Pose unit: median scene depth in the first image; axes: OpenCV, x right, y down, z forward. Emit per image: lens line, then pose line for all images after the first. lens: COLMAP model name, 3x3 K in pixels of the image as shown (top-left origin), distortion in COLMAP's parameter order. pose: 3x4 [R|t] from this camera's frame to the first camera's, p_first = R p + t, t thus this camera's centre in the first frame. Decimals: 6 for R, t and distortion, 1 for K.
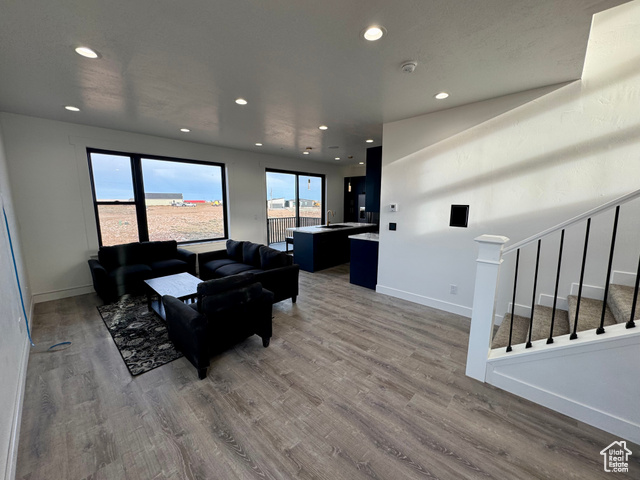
lens RADIAL K [[254.8, 0, 320.2], [0, 254.8, 240.2], [0, 0, 1]] dist [-0.003509, 0.001060]
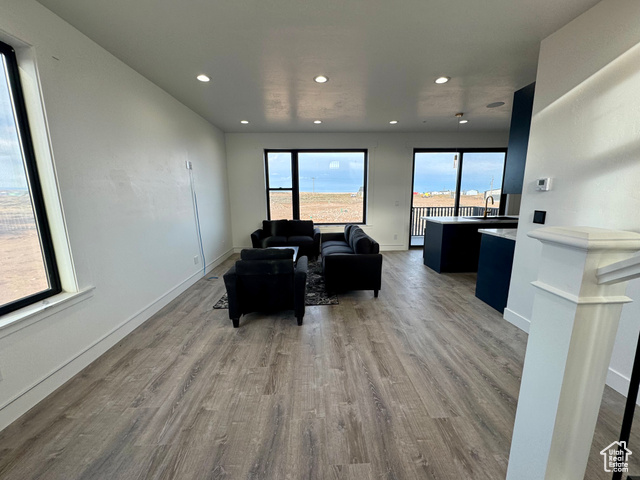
lens RADIAL K [[254.8, 0, 321.9], [0, 254.8, 240.1], [0, 0, 1]] dist [-0.003509, 0.001060]
pose [[0.705887, 0.115999, -0.698762, 0.354952], [-0.095184, 0.993086, 0.068704, 0.006405], [0.701900, 0.018014, 0.712047, 0.238021]]
